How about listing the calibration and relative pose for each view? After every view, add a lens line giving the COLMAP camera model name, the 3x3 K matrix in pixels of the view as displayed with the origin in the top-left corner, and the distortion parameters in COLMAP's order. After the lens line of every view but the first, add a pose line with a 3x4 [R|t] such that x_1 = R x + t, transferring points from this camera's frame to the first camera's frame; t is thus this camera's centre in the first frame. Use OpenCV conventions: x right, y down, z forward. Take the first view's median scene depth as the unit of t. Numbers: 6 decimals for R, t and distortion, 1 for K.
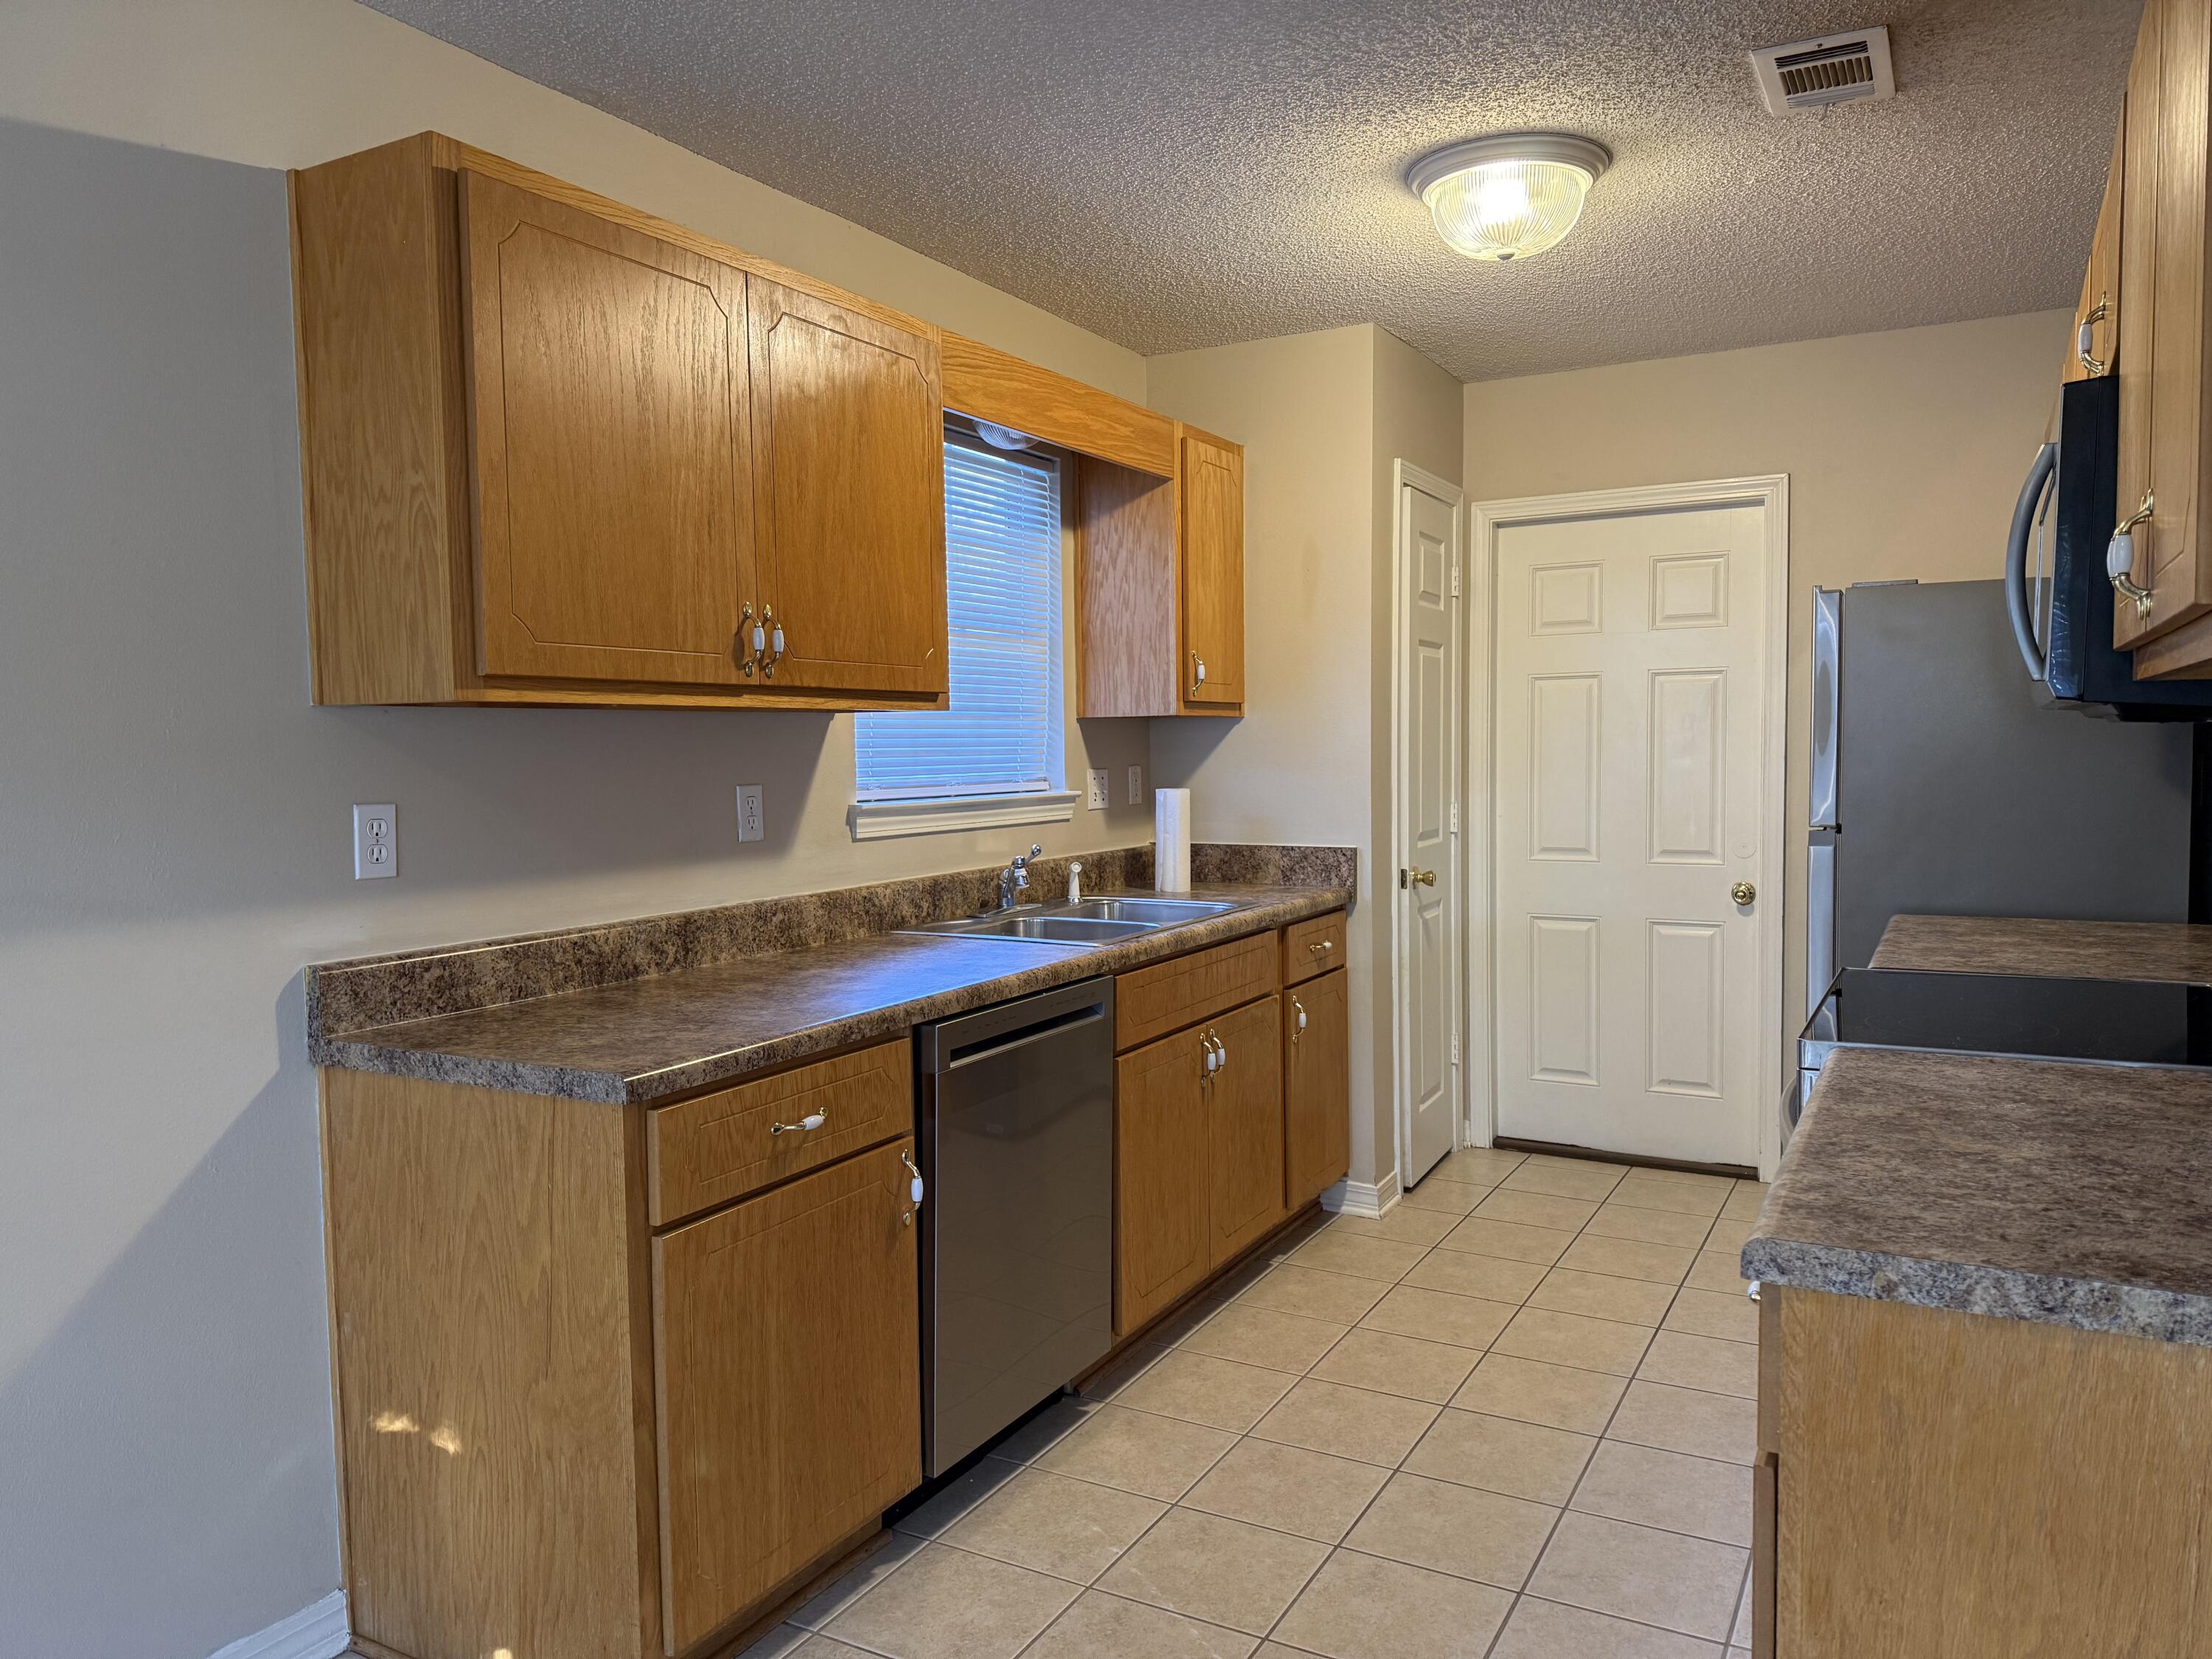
lens RADIAL K [[1548.7, 0, 1106.0], [0, 1548.7, 829.5], [0, 0, 1]] dist [0.067290, -0.071576]
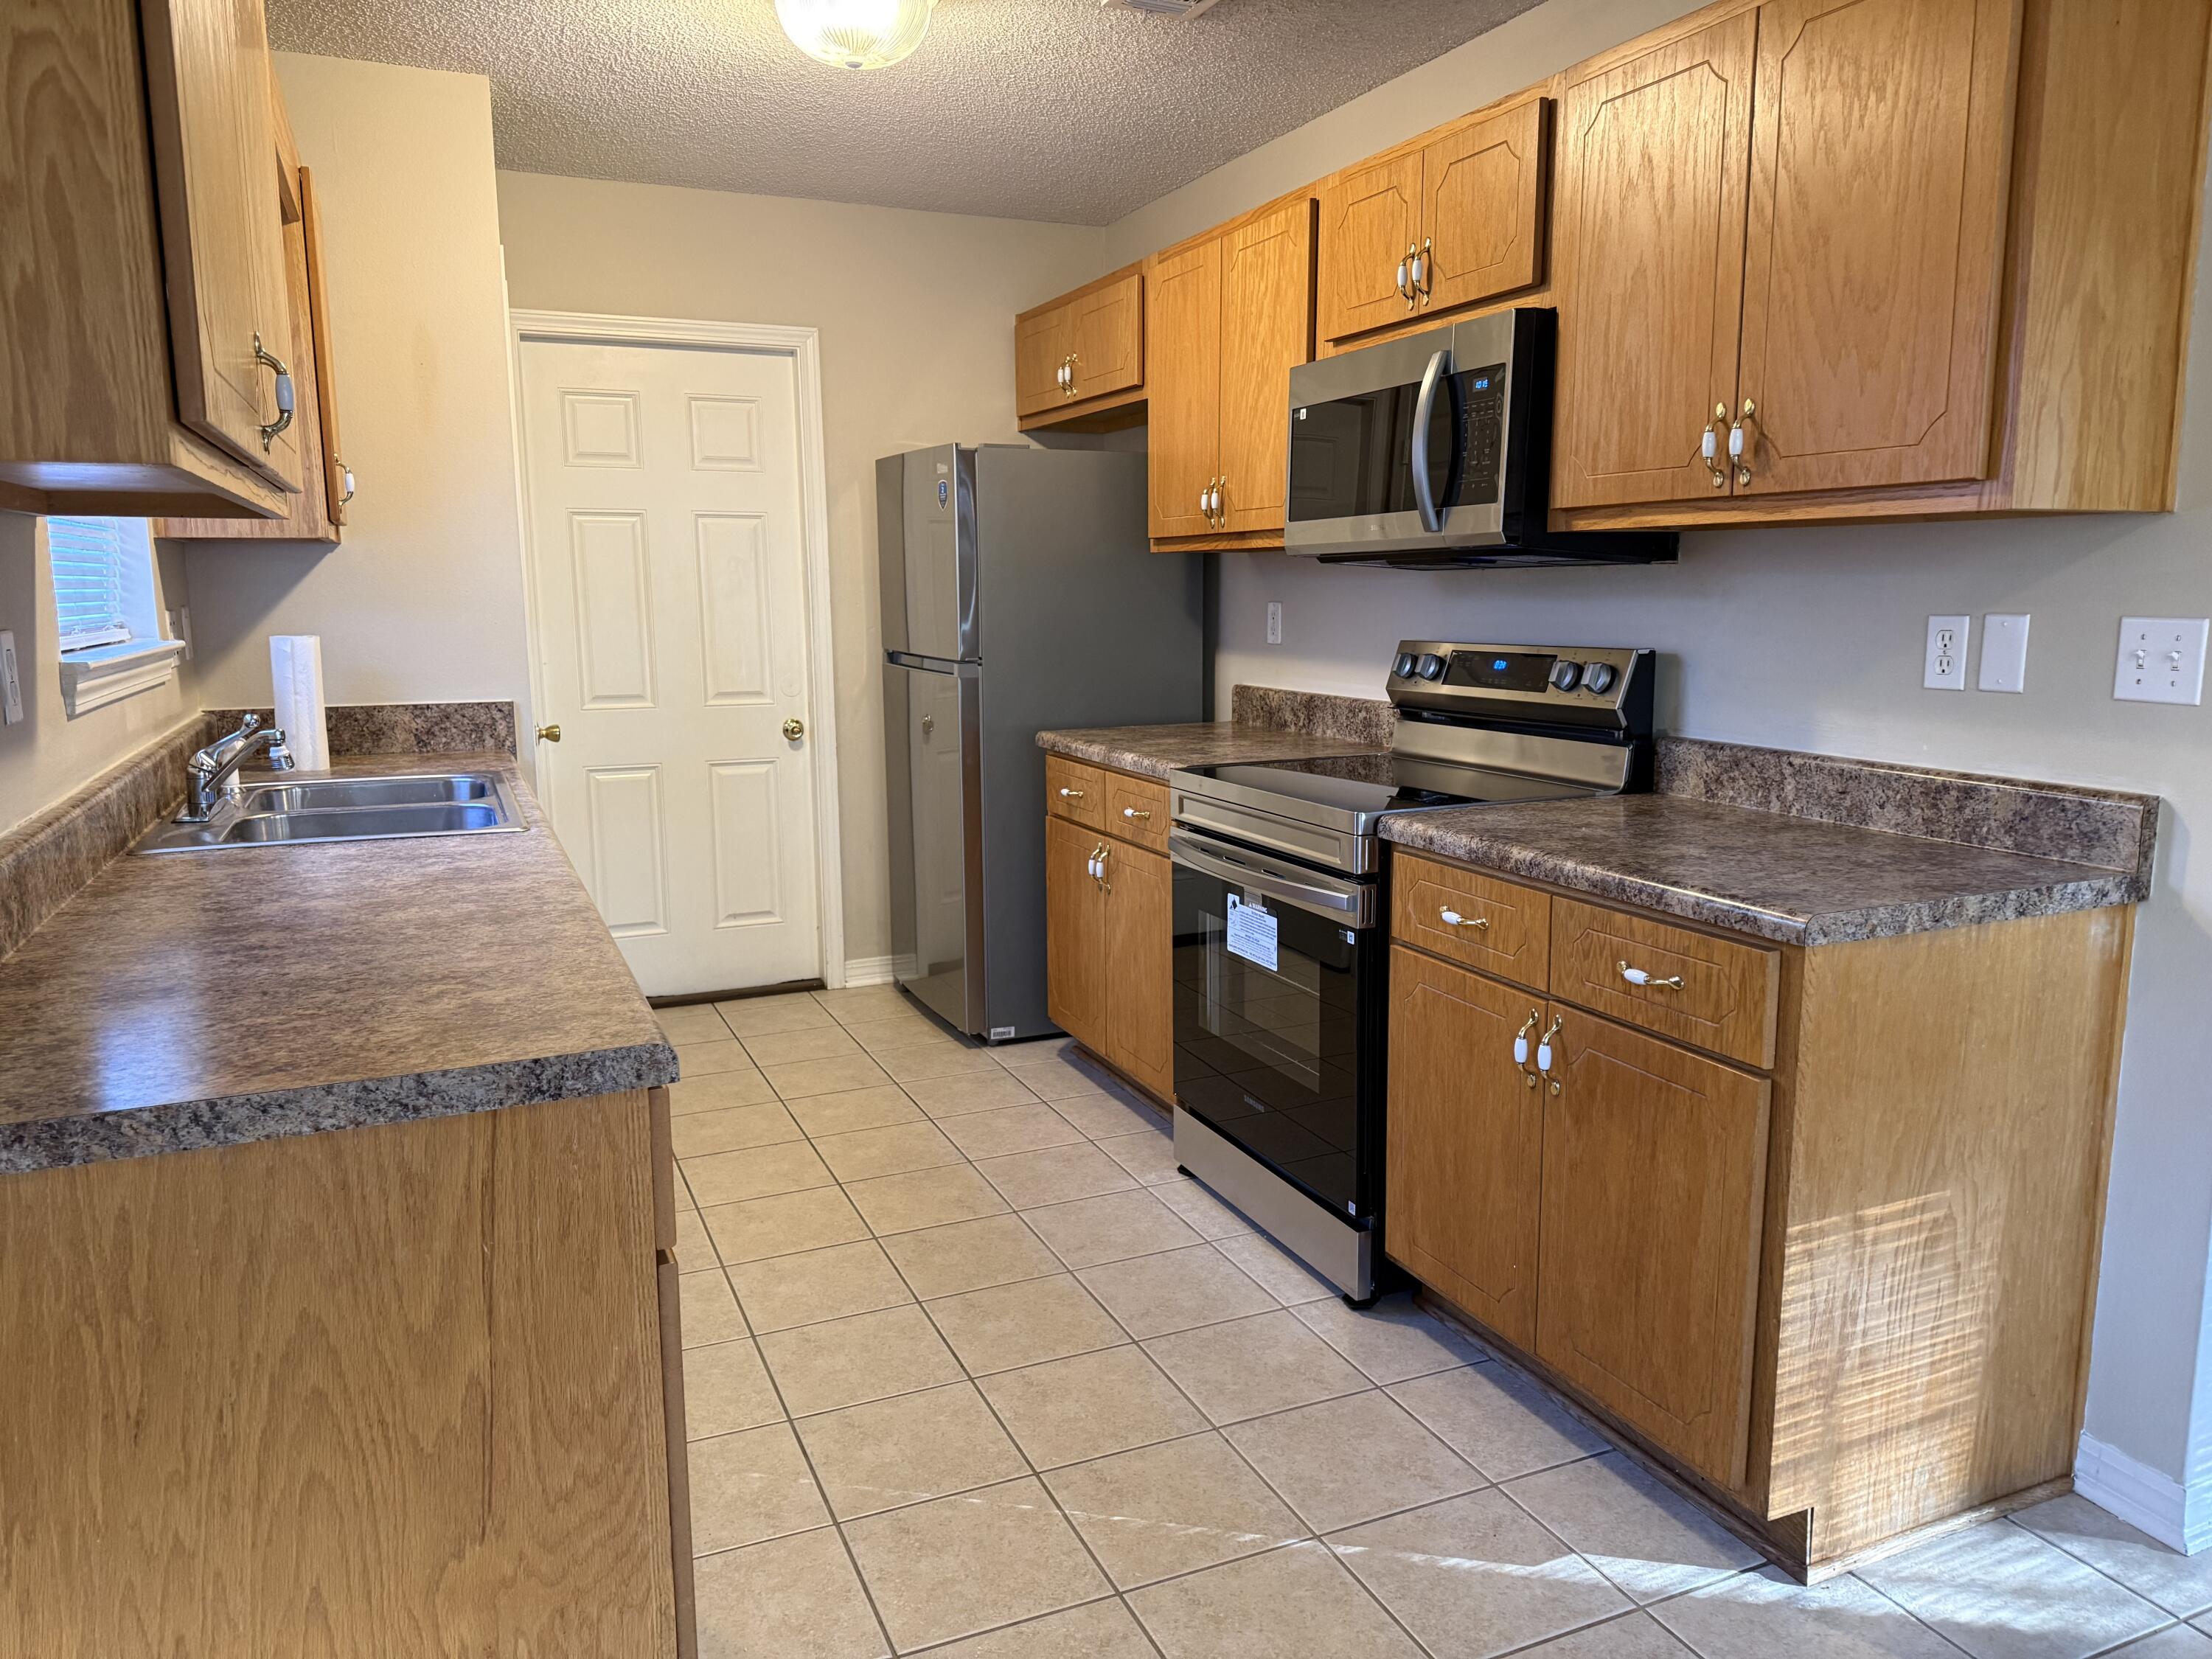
lens RADIAL K [[1548.7, 0, 1106.0], [0, 1548.7, 829.5], [0, 0, 1]] dist [0.067290, -0.071576]
pose [[0.605342, -0.116577, 0.787382, -0.514870], [0.044124, 0.992610, 0.113040, -0.002375], [-0.794741, -0.033685, 0.606013, 0.313274]]
